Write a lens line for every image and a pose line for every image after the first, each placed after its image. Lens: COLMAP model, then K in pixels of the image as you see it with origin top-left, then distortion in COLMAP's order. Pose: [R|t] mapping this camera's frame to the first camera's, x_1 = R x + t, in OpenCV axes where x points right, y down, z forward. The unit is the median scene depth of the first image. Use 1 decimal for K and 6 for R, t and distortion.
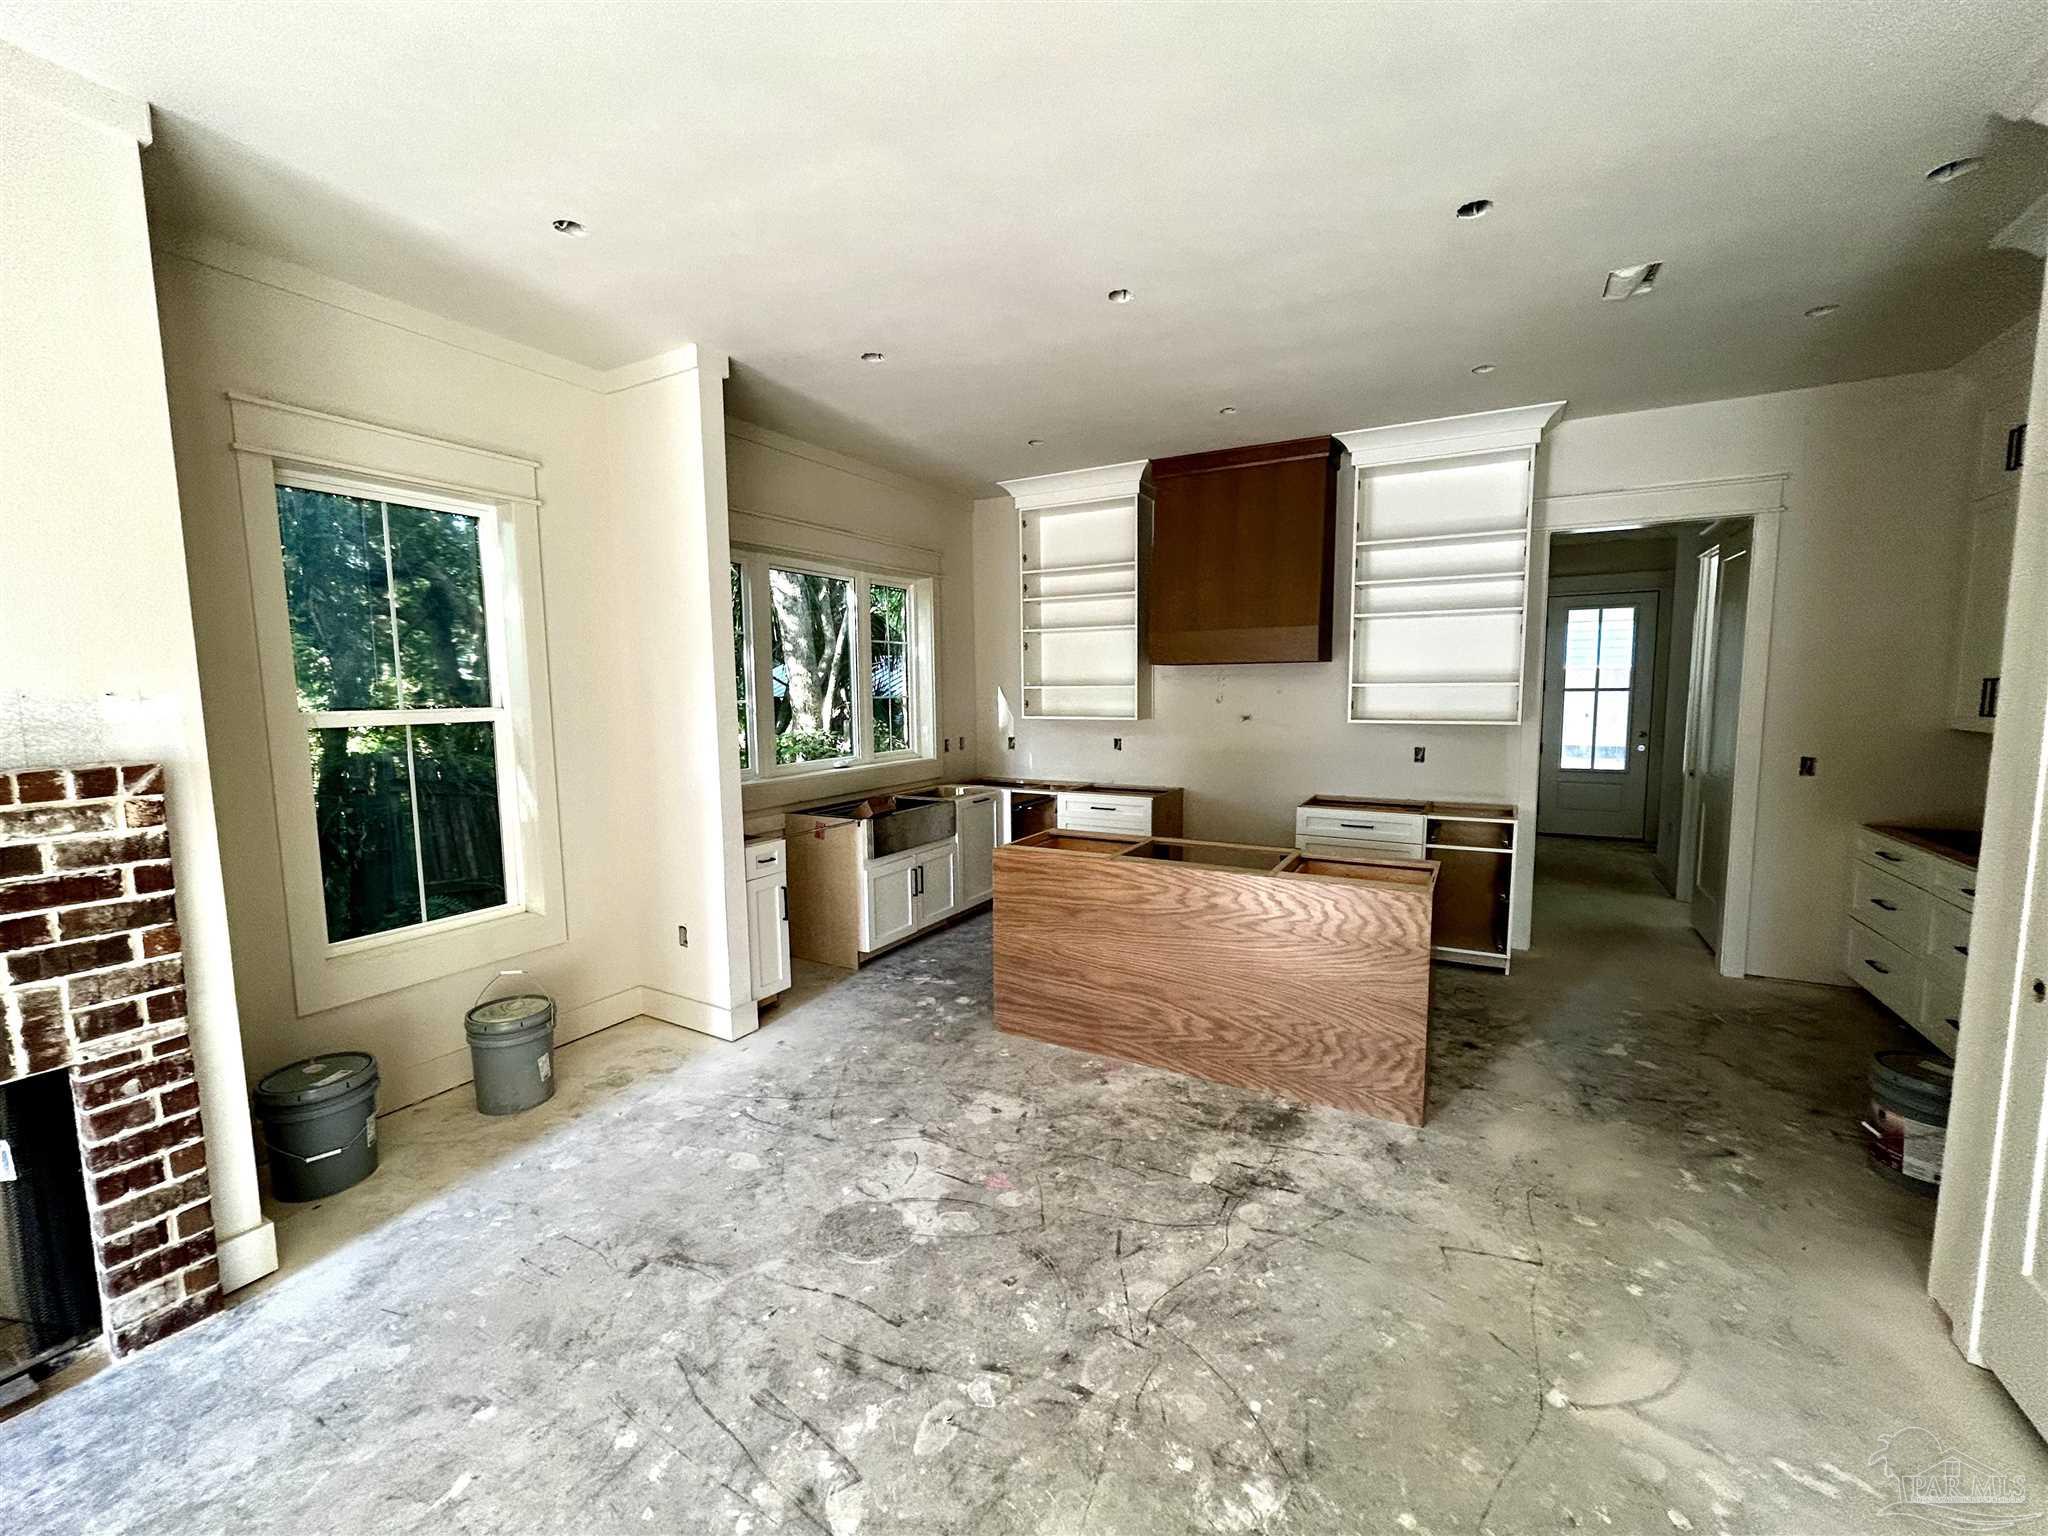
lens RADIAL K [[826.9, 0, 1021.3], [0, 826.9, 770.1], [0, 0, 1]] dist [-0.000085, 0.000411]
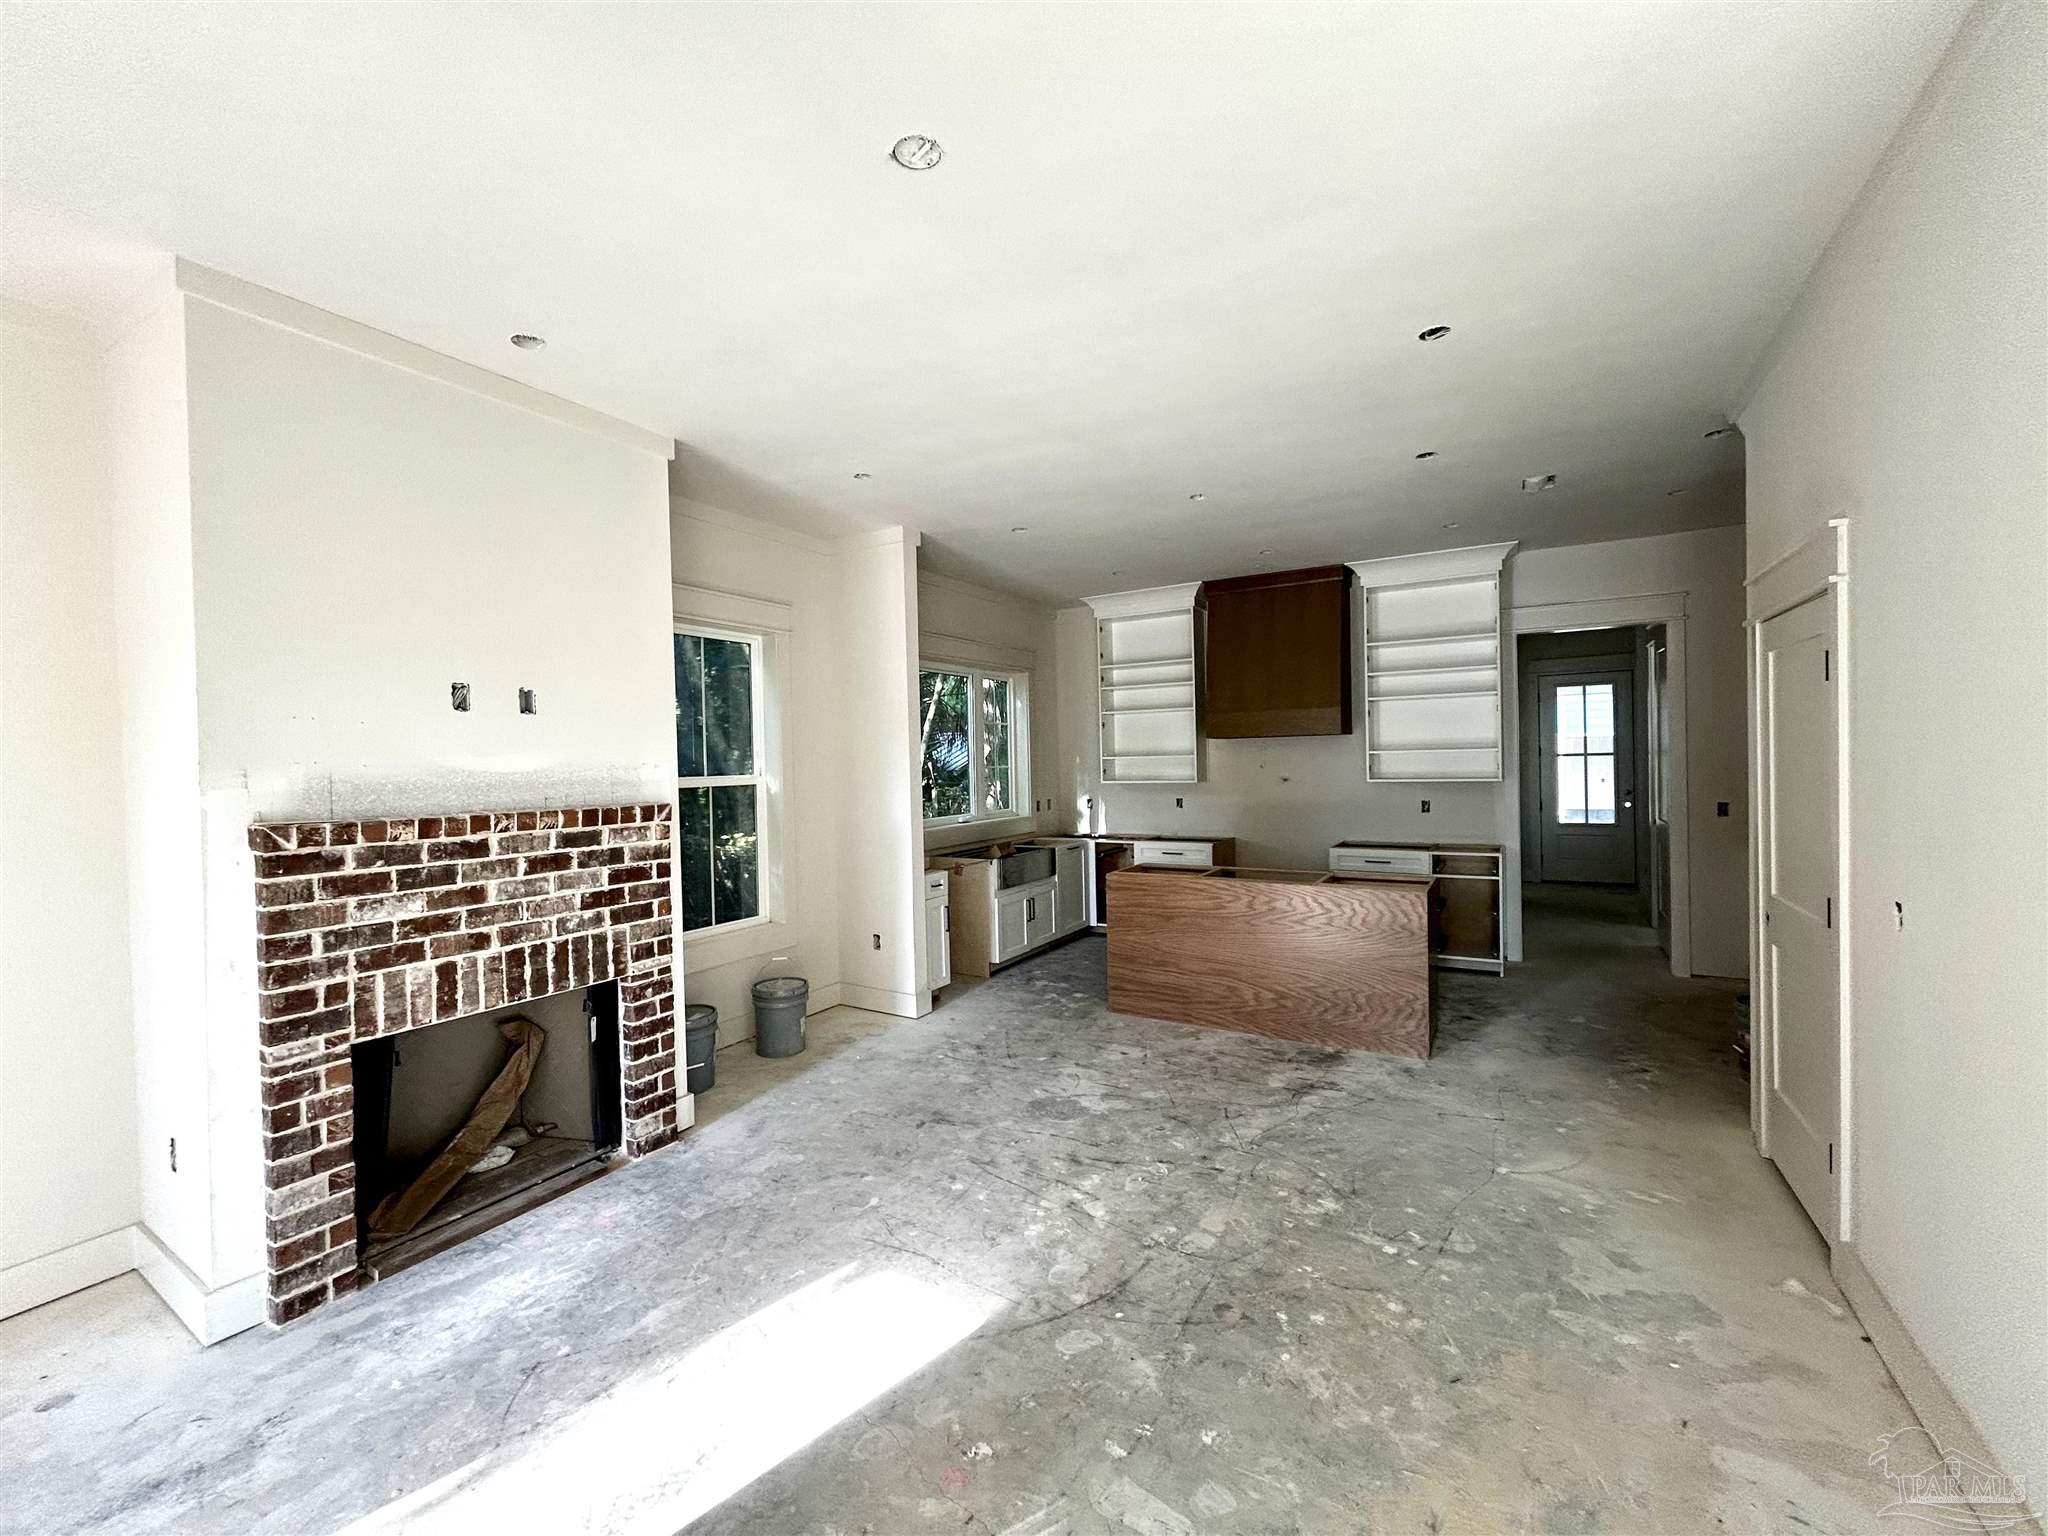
lens RADIAL K [[826.9, 0, 1021.3], [0, 826.9, 770.1], [0, 0, 1]] dist [-0.000085, 0.000411]
pose [[0.999532, -0.011801, -0.028223, -0.157480], [0.009228, 0.995934, -0.089609, 0.052888], [0.029166, 0.089307, 0.995577, -0.444396]]
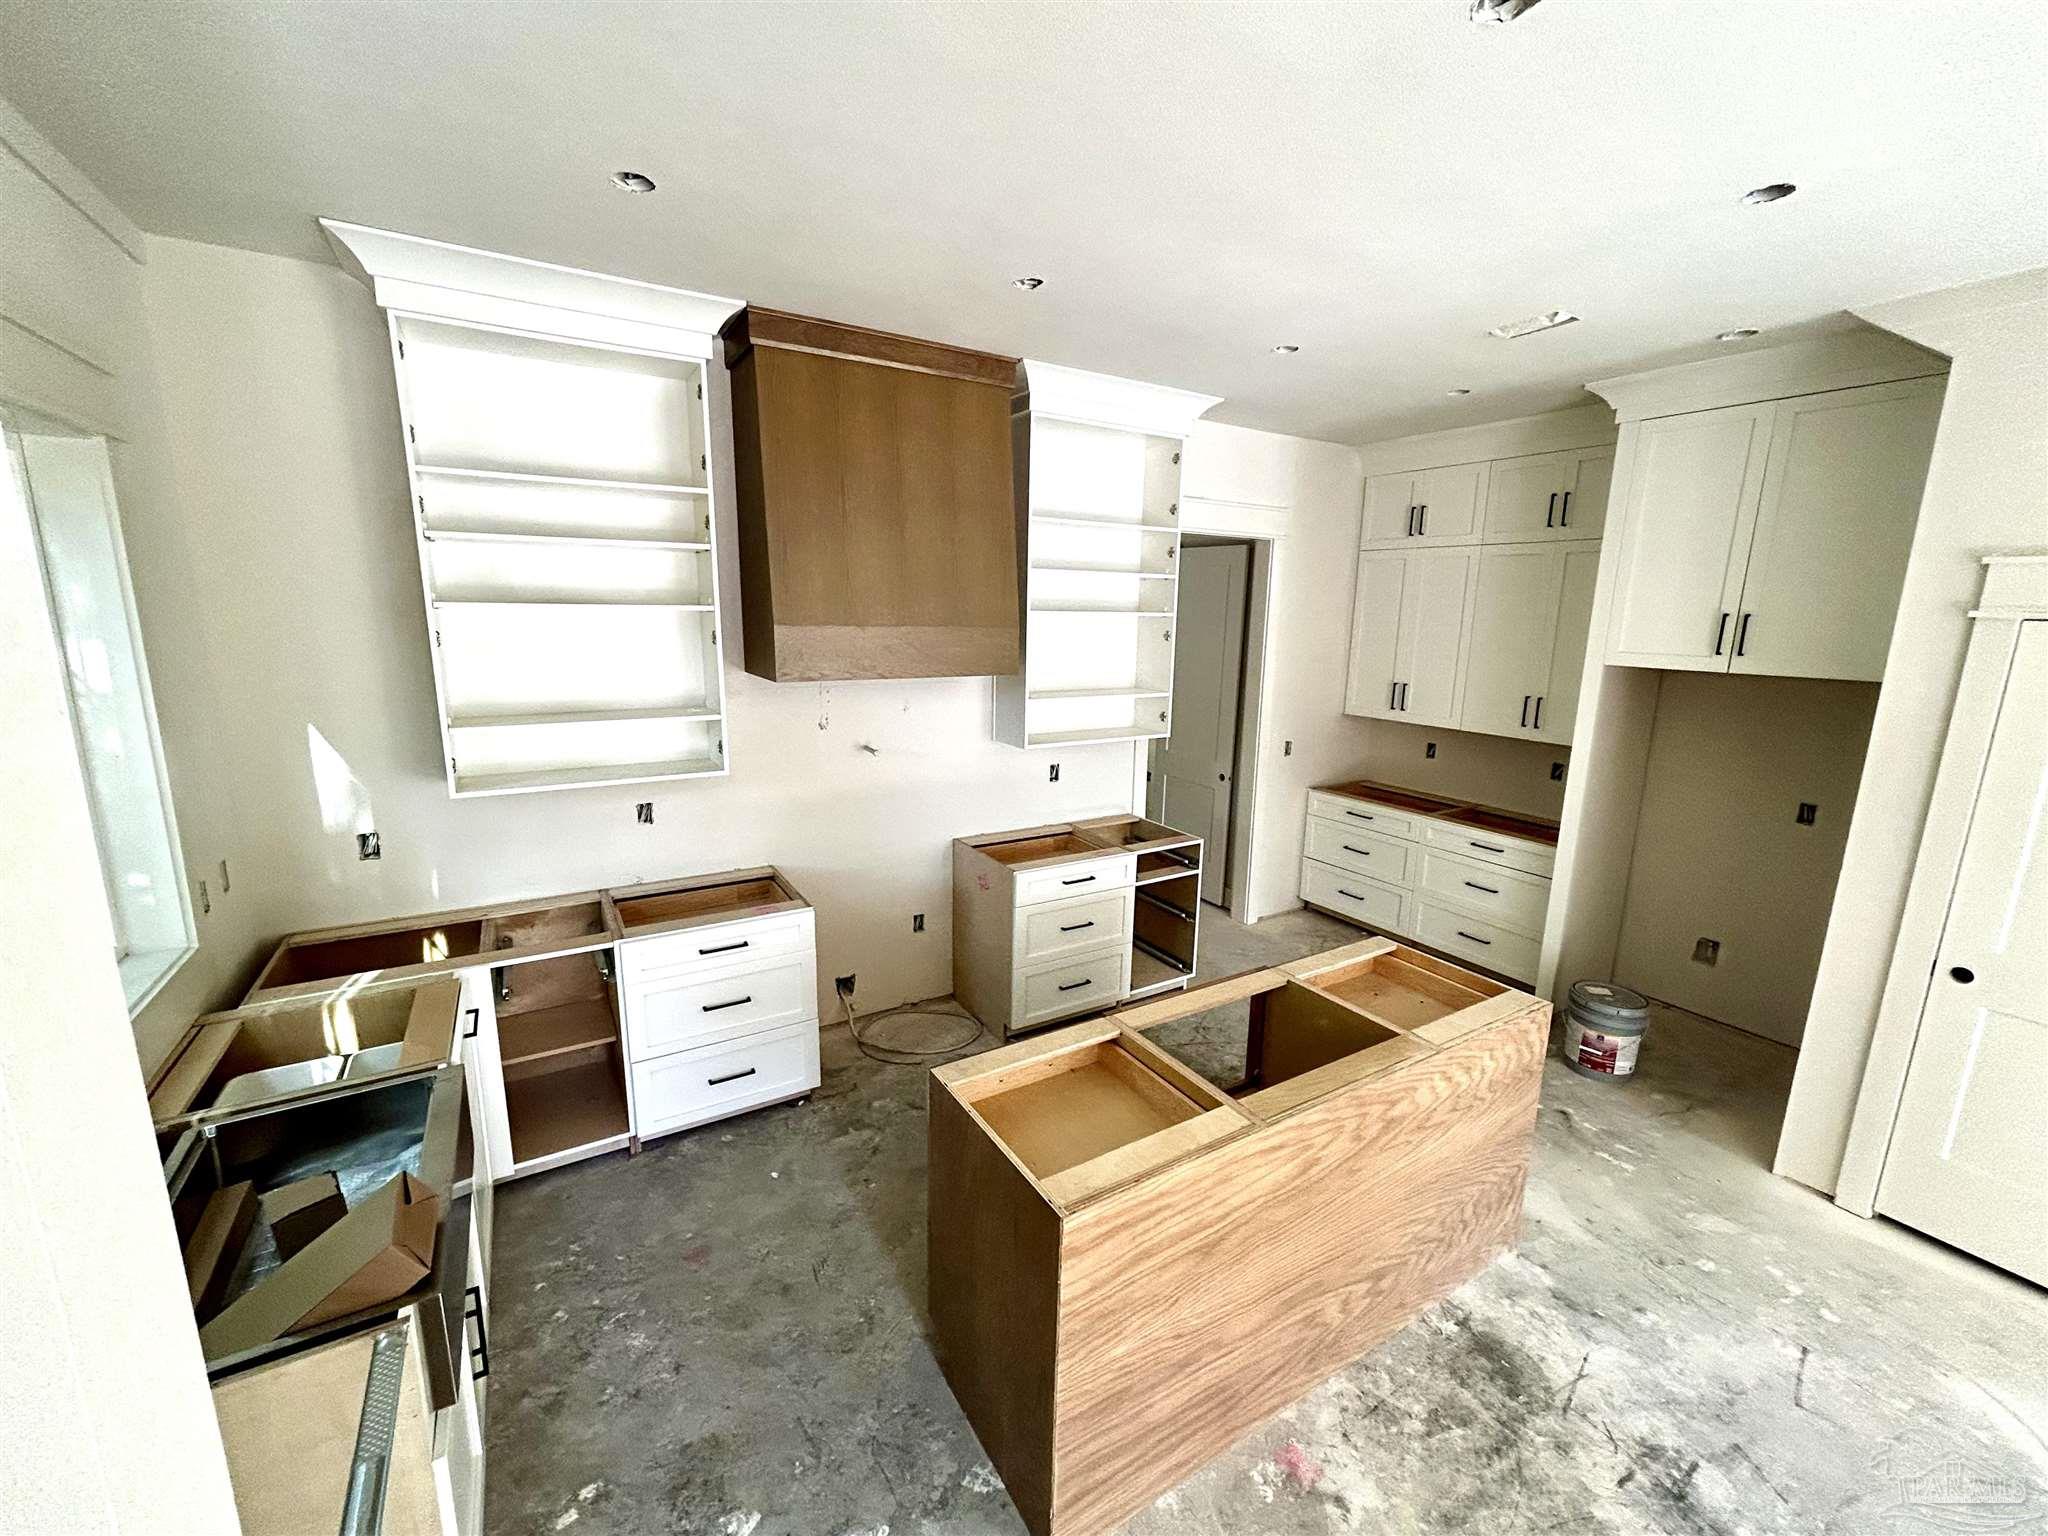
lens RADIAL K [[826.9, 0, 1021.3], [0, 826.9, 770.1], [0, 0, 1]] dist [-0.000085, 0.000411]
pose [[0.492640, -0.151642, 0.856919, -0.438387], [0.068646, 0.988404, 0.135445, -0.223106], [-0.867521, -0.007901, 0.497337, 0.949087]]
